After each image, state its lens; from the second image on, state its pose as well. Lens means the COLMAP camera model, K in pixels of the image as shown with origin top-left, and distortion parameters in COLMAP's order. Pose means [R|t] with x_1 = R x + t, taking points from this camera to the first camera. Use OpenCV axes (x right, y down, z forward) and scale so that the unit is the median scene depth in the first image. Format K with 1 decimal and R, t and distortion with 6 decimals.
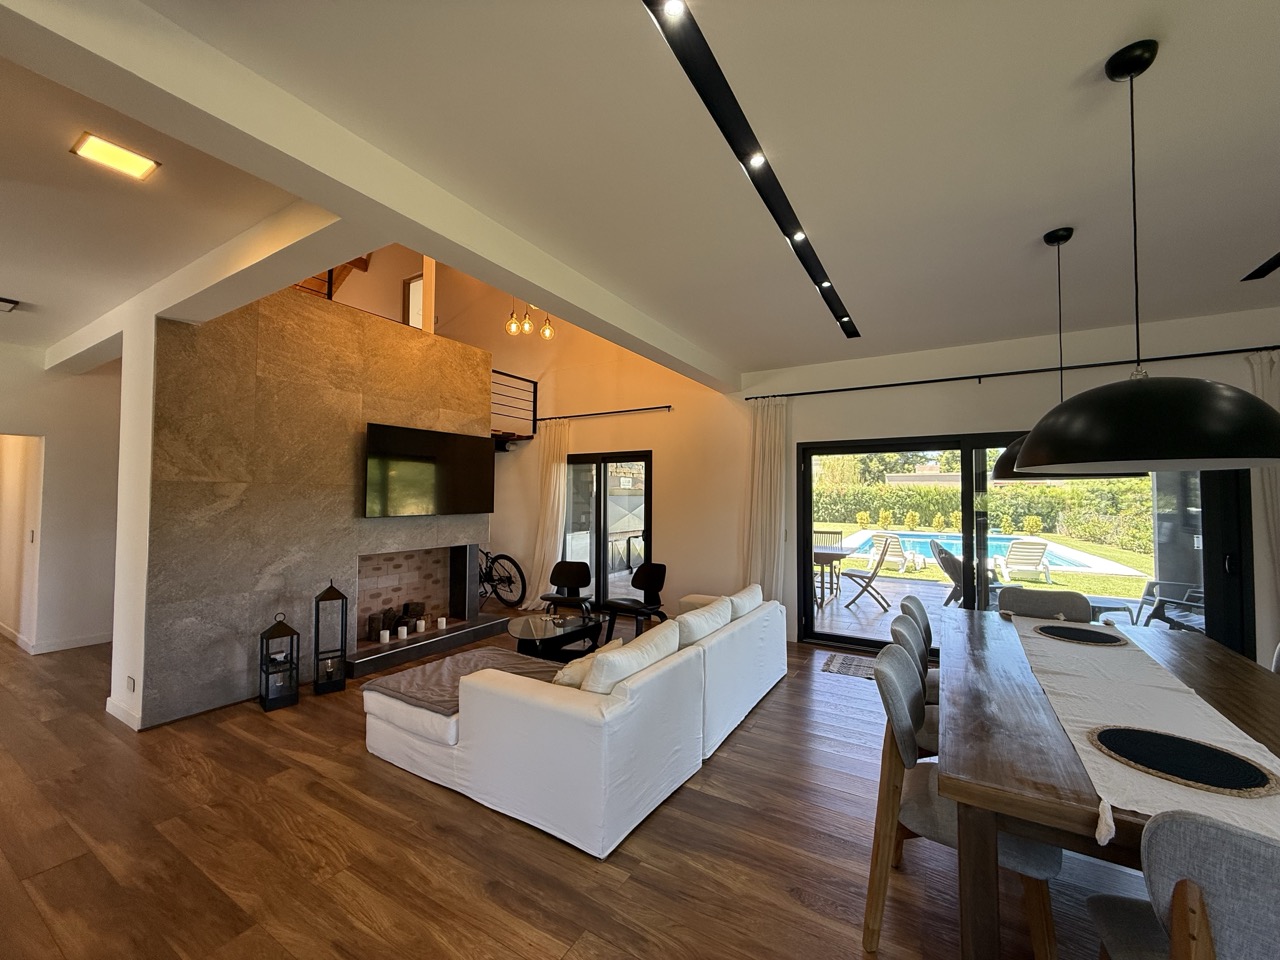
lens RADIAL K [[508.8, 0, 635.9], [0, 508.8, 480.6], [0, 0, 1]] dist [-0.000194, -0.000019]
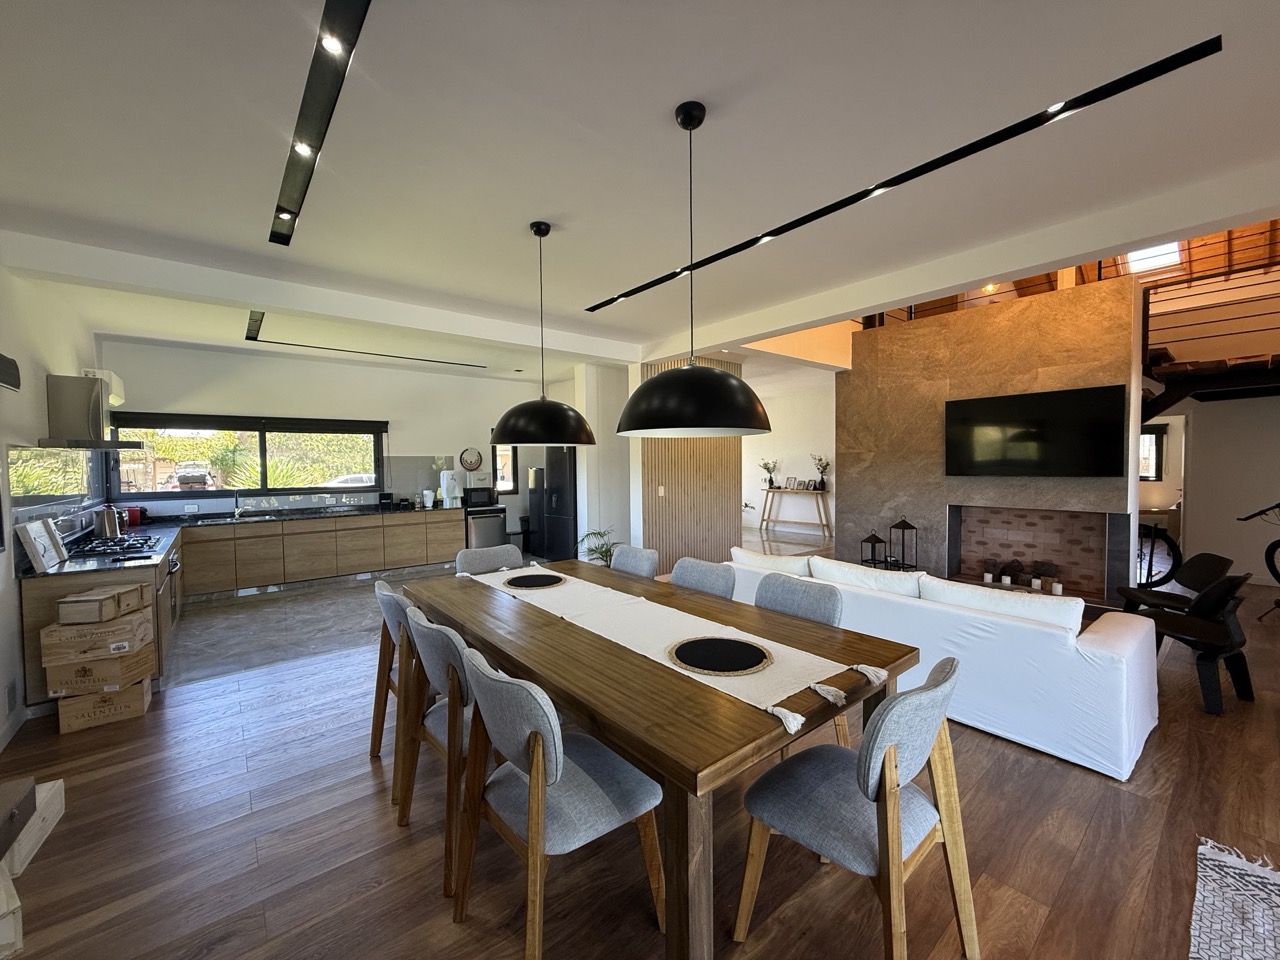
lens RADIAL K [[508.8, 0, 635.9], [0, 508.8, 480.6], [0, 0, 1]] dist [-0.000194, -0.000019]
pose [[-0.333903, 0.031393, -0.942084, 0.840761], [0.038583, 0.999063, 0.019617, 0.026589], [0.941817, -0.029798, -0.334802, 0.611977]]
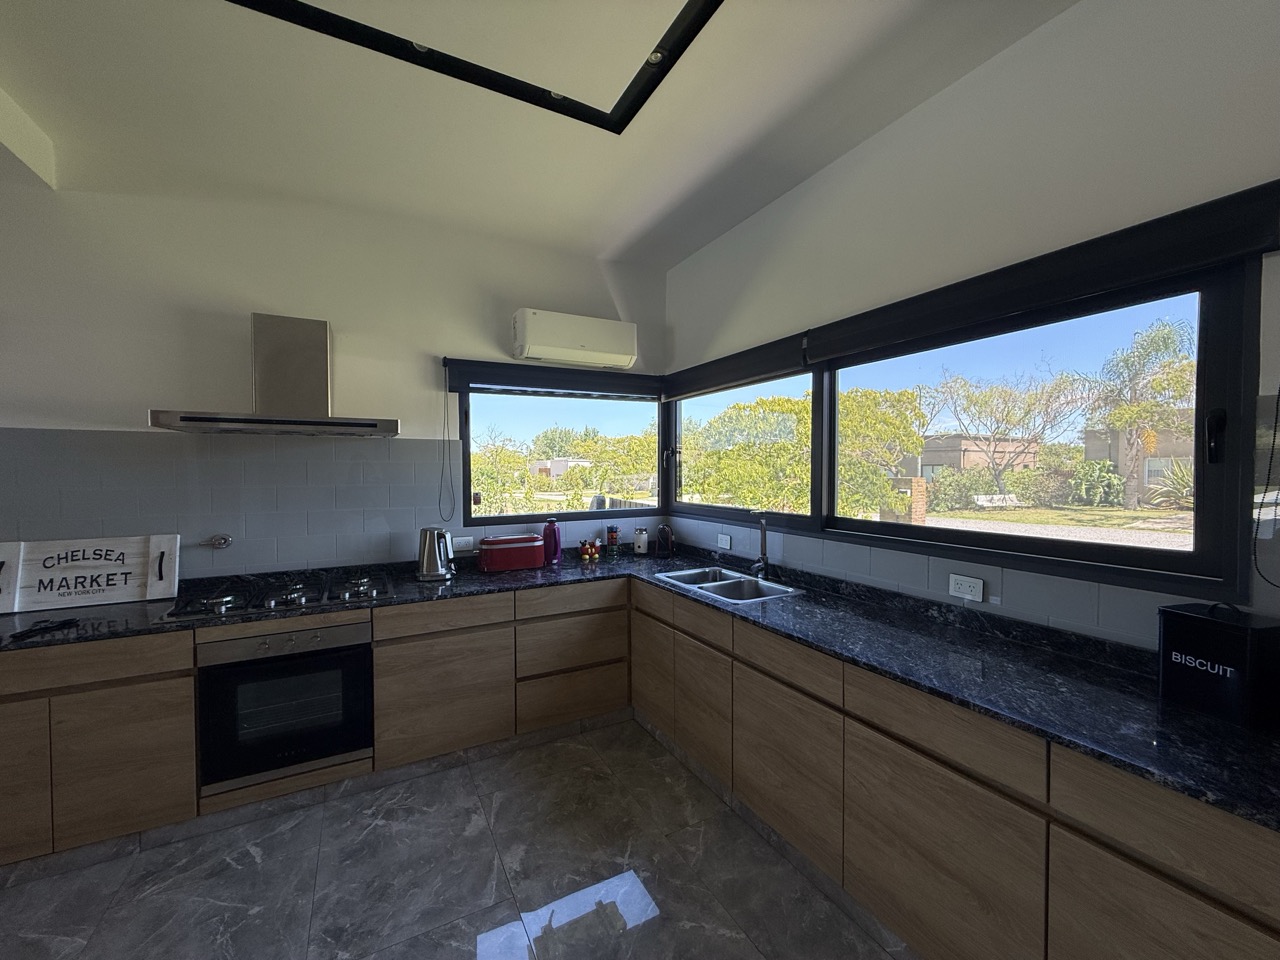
lens RADIAL K [[511.1, 0, 636.9], [0, 511.1, 480.1], [0, 0, 1]] dist [0.001180, 0.000104]
pose [[-0.860992, -0.015892, 0.508370, -0.168240], [-0.018607, 0.999827, -0.000259, 0.003094], [-0.508278, -0.009683, -0.861139, -0.188473]]
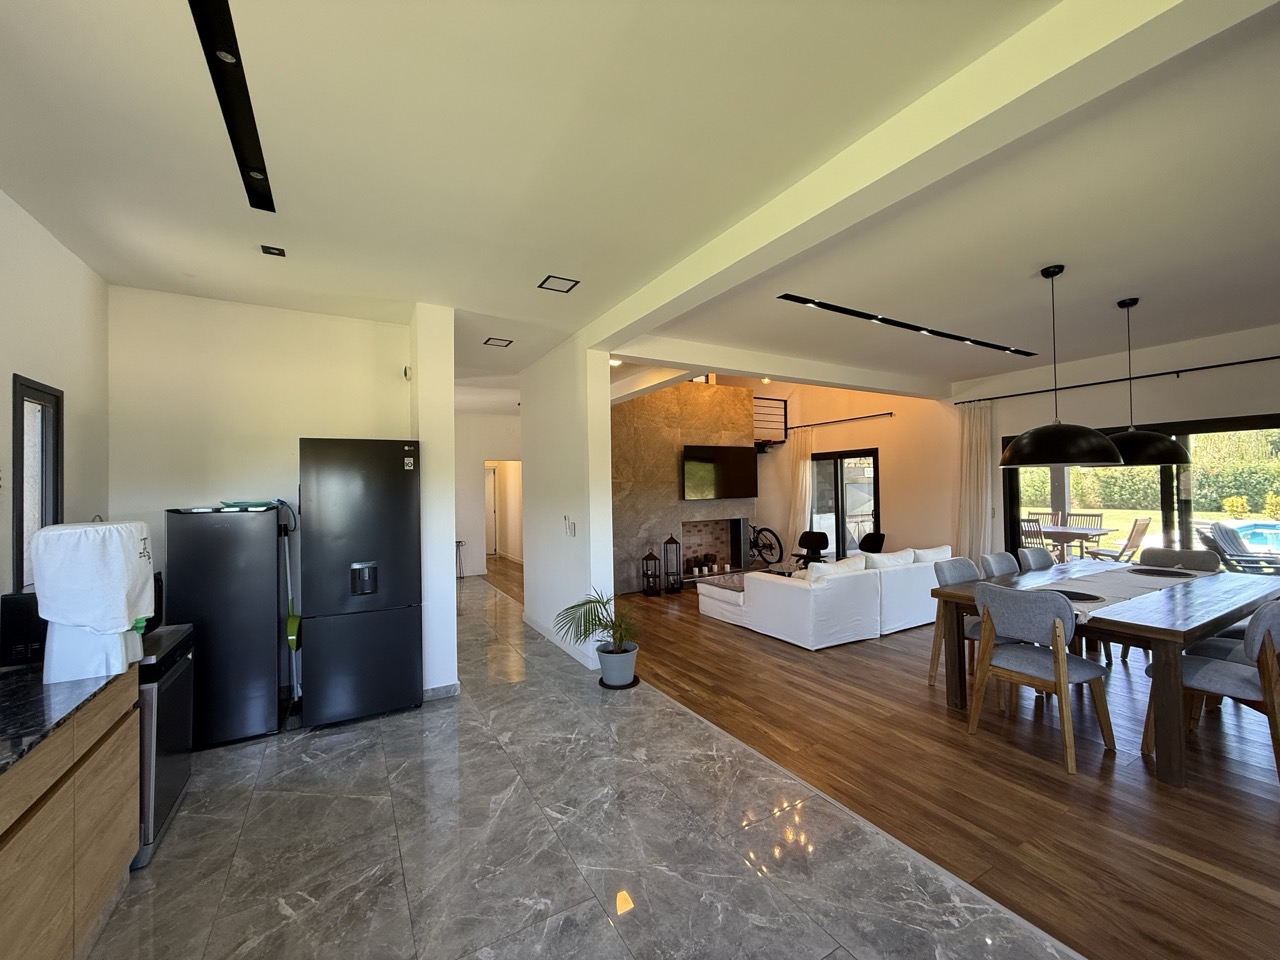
lens RADIAL K [[508.8, 0, 635.9], [0, 508.8, 480.6], [0, 0, 1]] dist [-0.000194, -0.000019]
pose [[0.874065, -0.026560, -0.485082, 0.148398], [0.035952, 0.999303, 0.010067, -0.014952], [0.484477, -0.026239, 0.874411, -0.531347]]
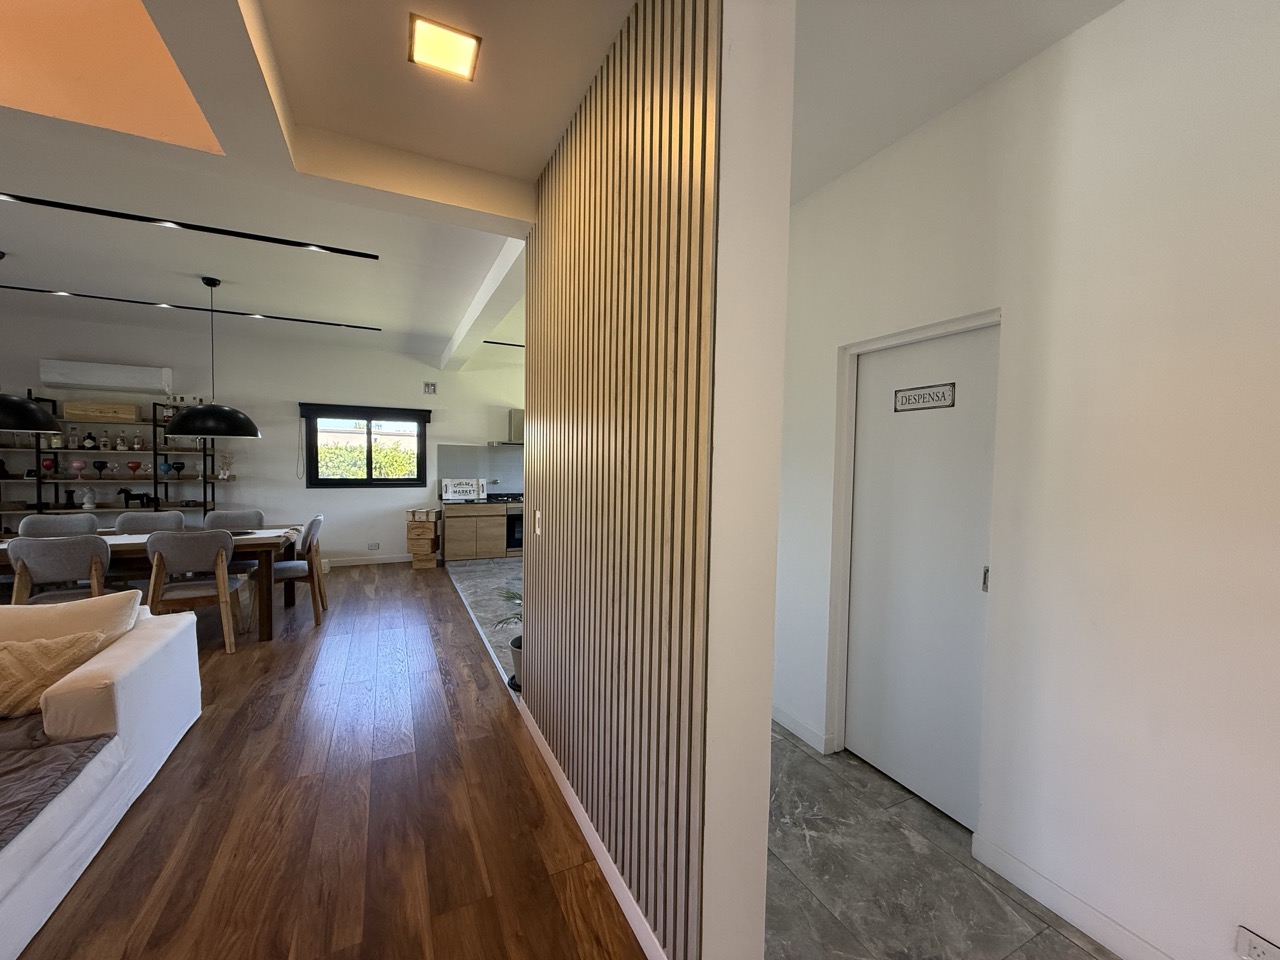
lens RADIAL K [[514.4, 0, 637.5], [0, 514.4, 475.8], [0, 0, 1]] dist [-0.000314, 0.000018]
pose [[-0.838918, -0.036930, 0.543004, -0.742243], [-0.038027, 0.999234, 0.009208, 0.022659], [-0.542928, -0.012924, -0.839680, 0.641475]]
